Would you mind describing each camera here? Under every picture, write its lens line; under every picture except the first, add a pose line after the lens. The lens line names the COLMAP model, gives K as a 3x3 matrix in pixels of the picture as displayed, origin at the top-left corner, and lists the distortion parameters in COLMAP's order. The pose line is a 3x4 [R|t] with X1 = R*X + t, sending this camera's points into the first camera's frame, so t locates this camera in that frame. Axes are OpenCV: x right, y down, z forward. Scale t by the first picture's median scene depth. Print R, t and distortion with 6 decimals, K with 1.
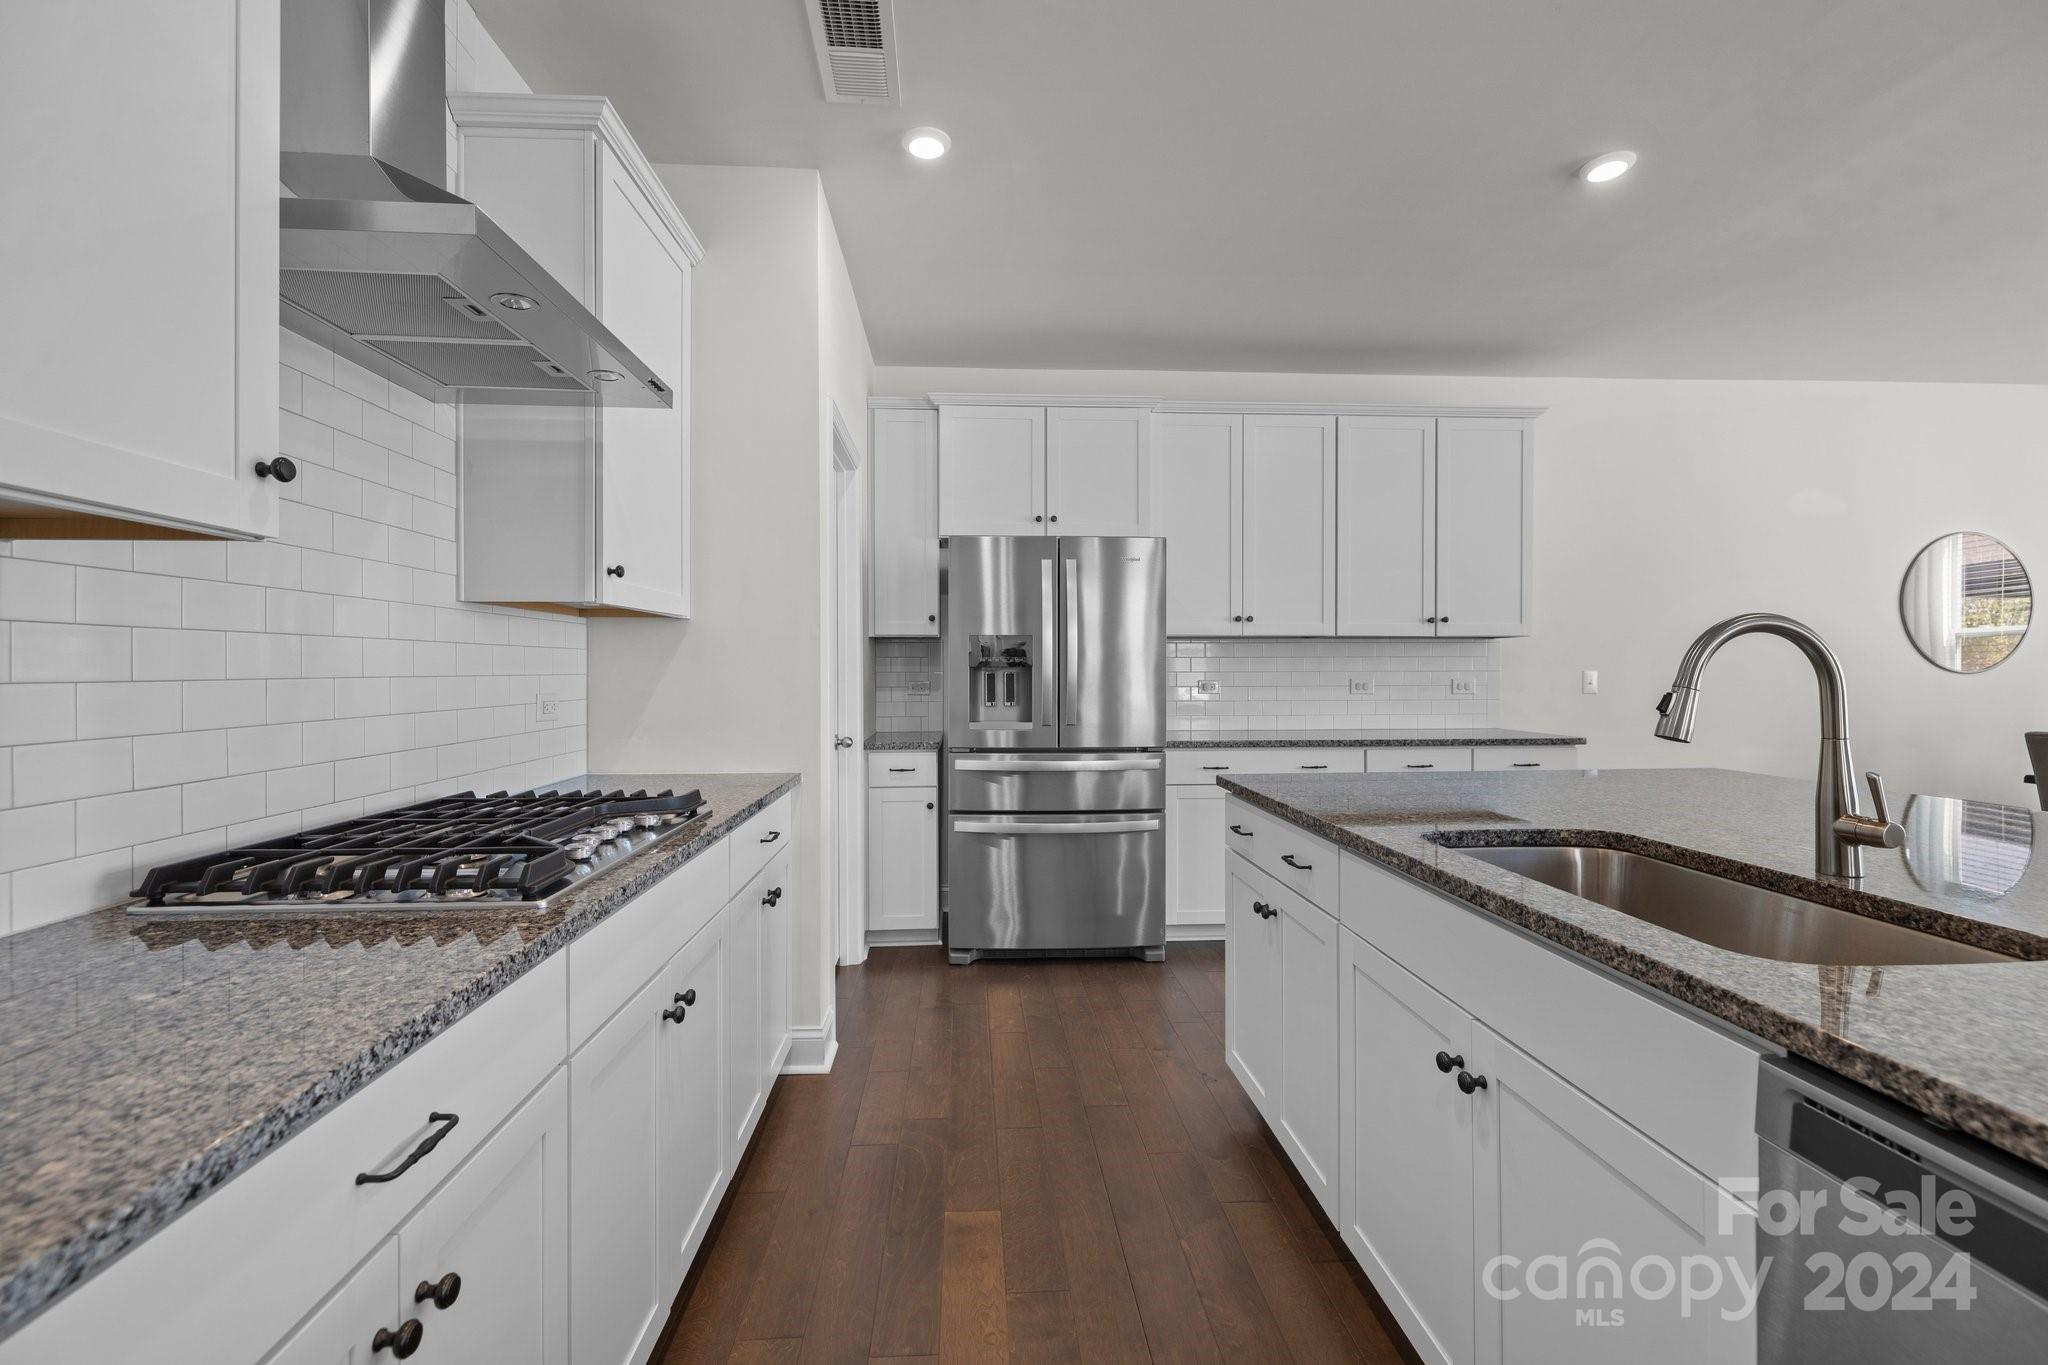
lens RADIAL K [[853.4, 0, 1008.3], [0, 853.4, 662.7], [0, 0, 1]] dist [-0.000543, 0.000105]
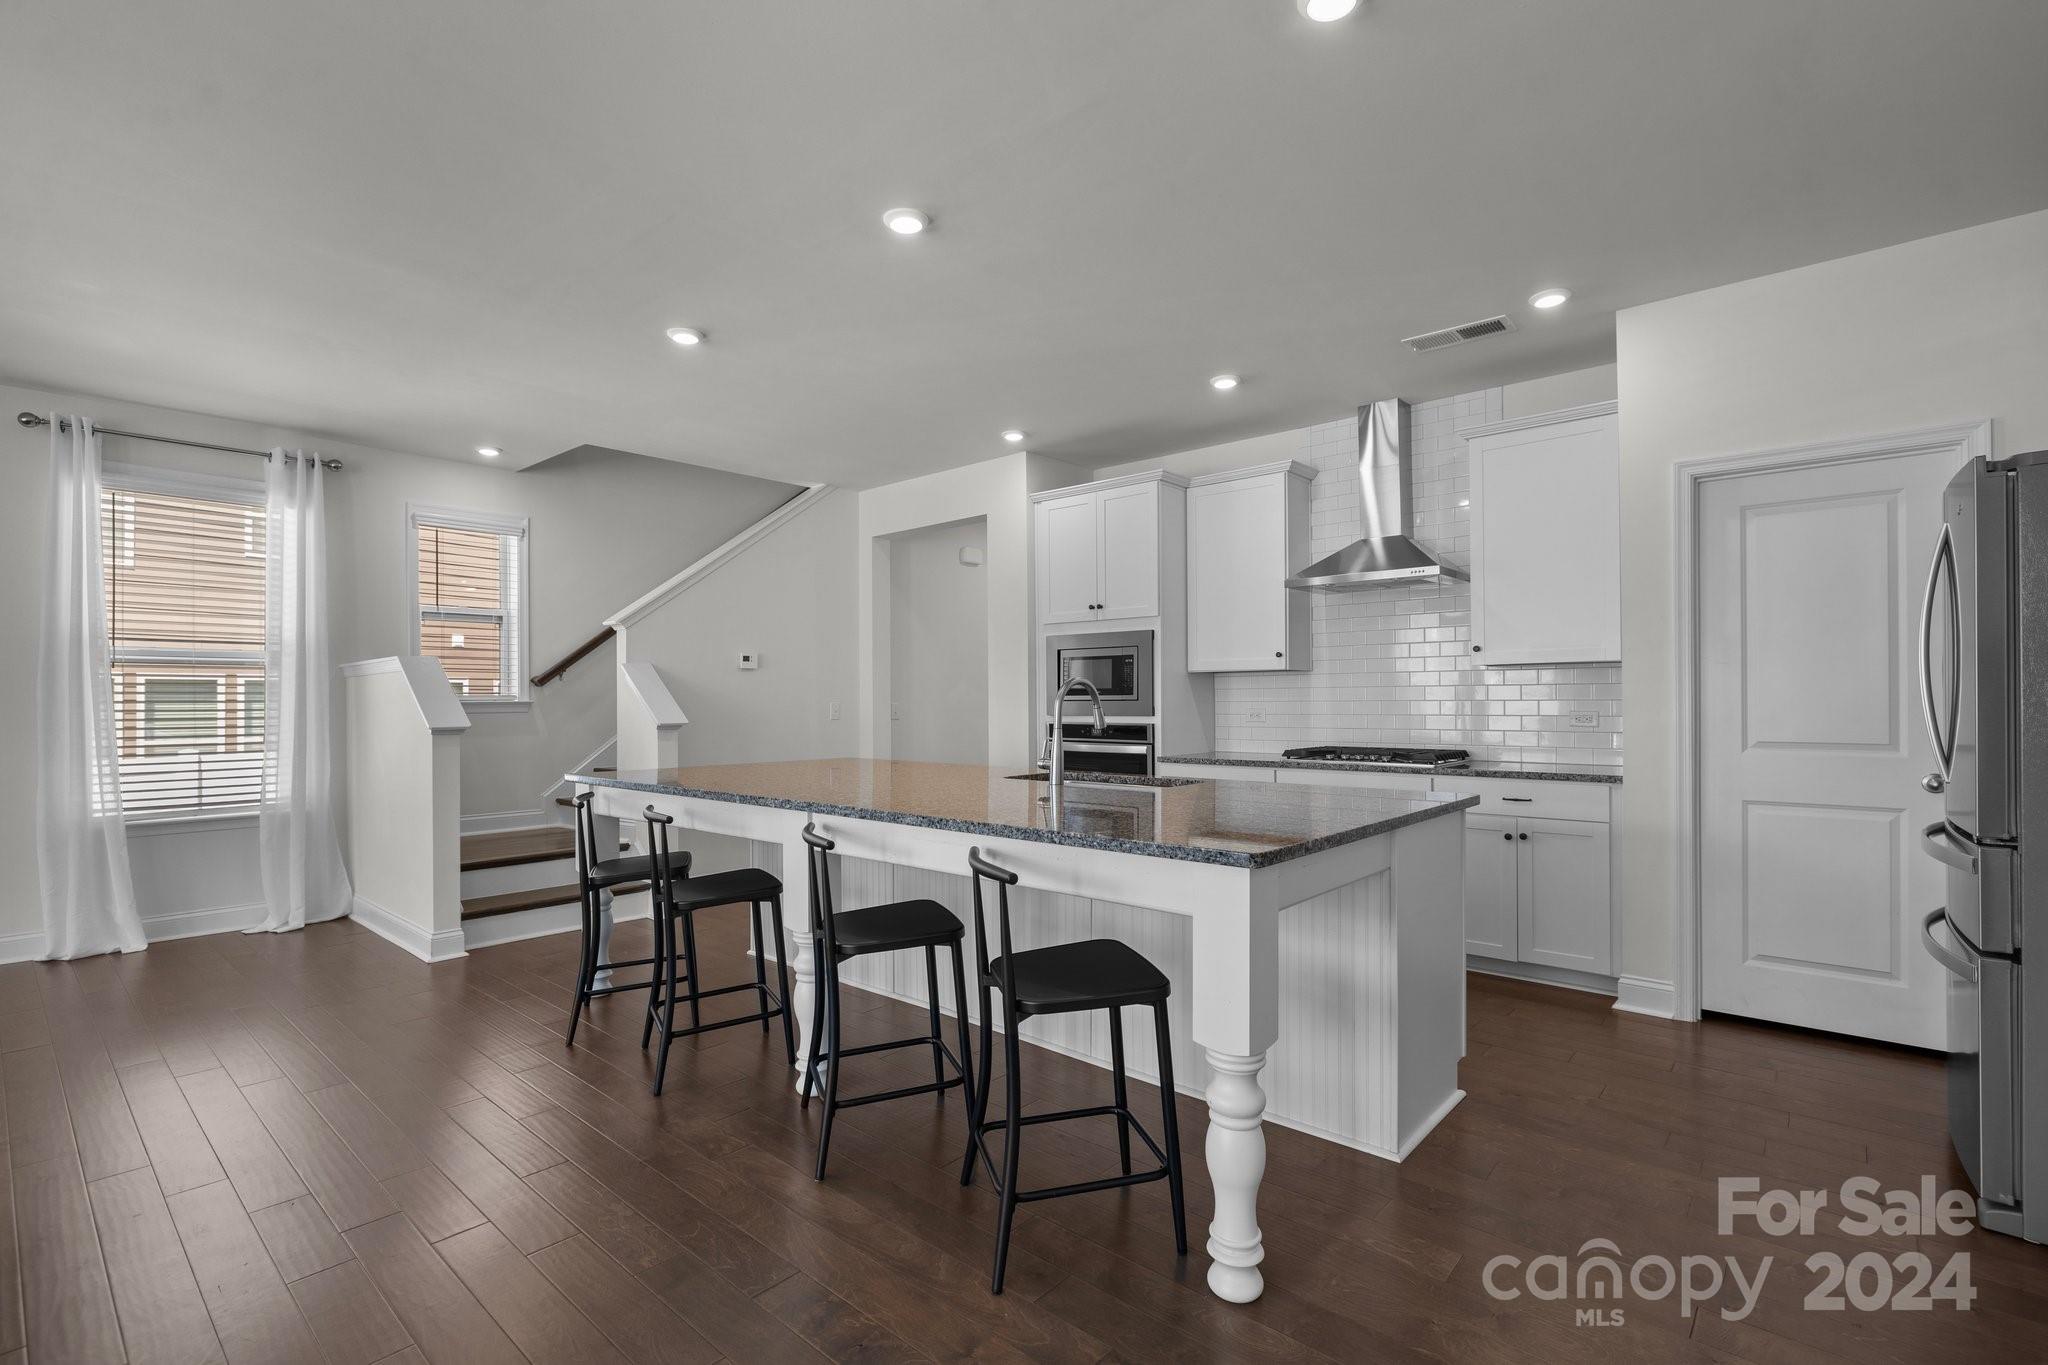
lens RADIAL K [[924.3, 0, 993.1], [0, 924.3, 696.6], [0, 0, 1]] dist [-0.011162, 0.000164]
pose [[-0.700738, 0.003155, -0.713412, 1.025744], [0.012674, 0.999887, -0.008026, 0.005974], [0.713306, -0.014666, -0.700699, 0.938892]]
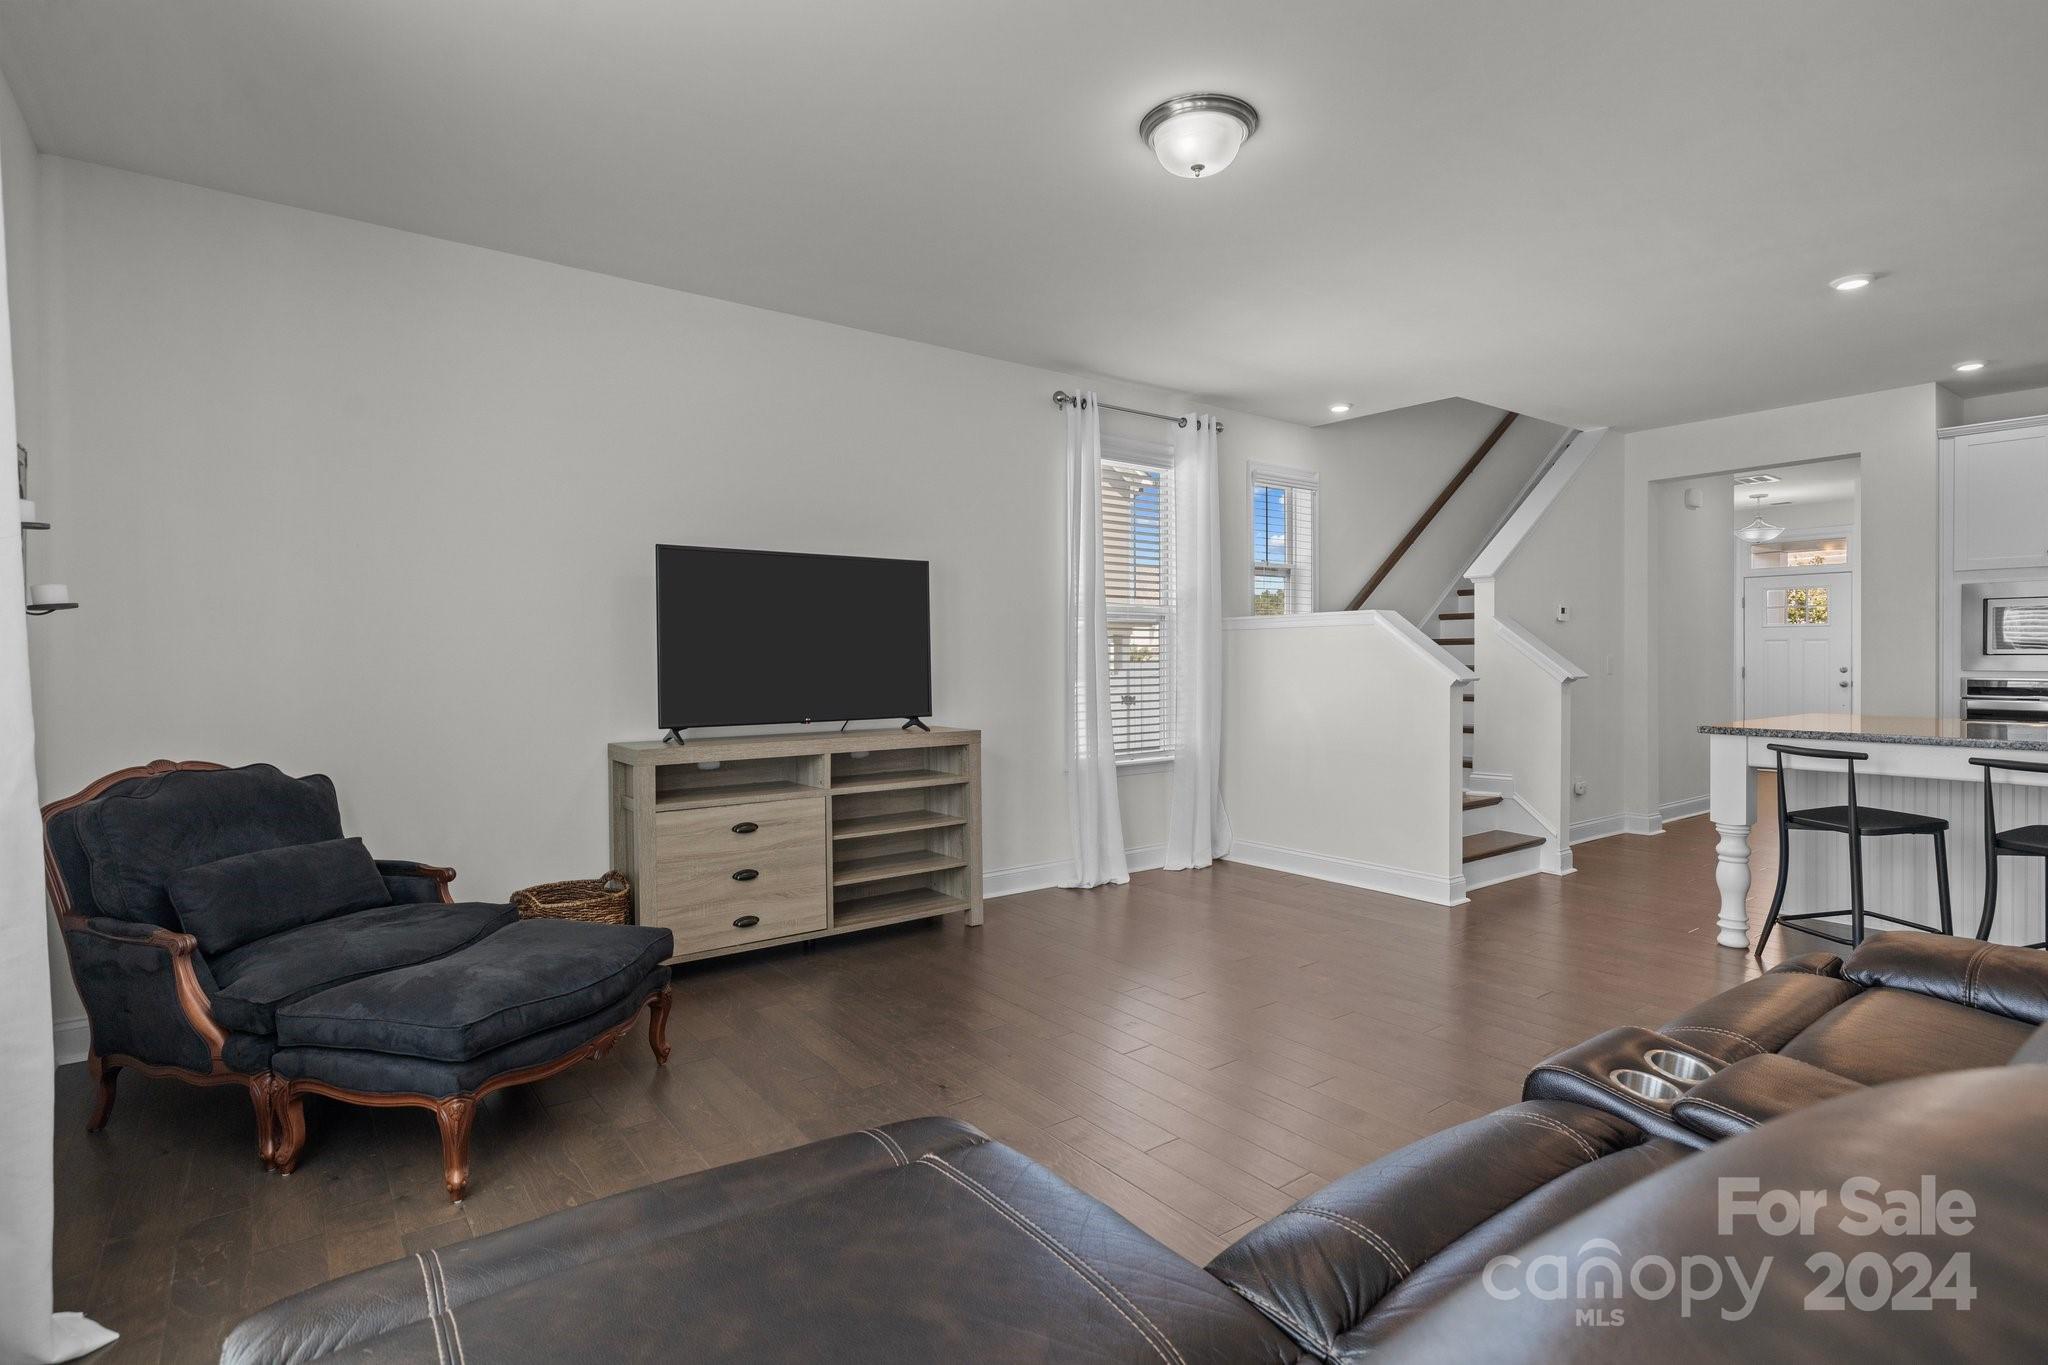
lens RADIAL K [[1017.1, 0, 1023.9], [0, 1017.1, 669.1], [0, 0, 1]] dist [0.001025, -0.000046]
pose [[-0.823137, 0.012739, -0.567700, 1.938190], [0.009773, 0.999918, 0.008267, -0.003286], [0.567758, 0.001257, -0.823194, 0.382948]]
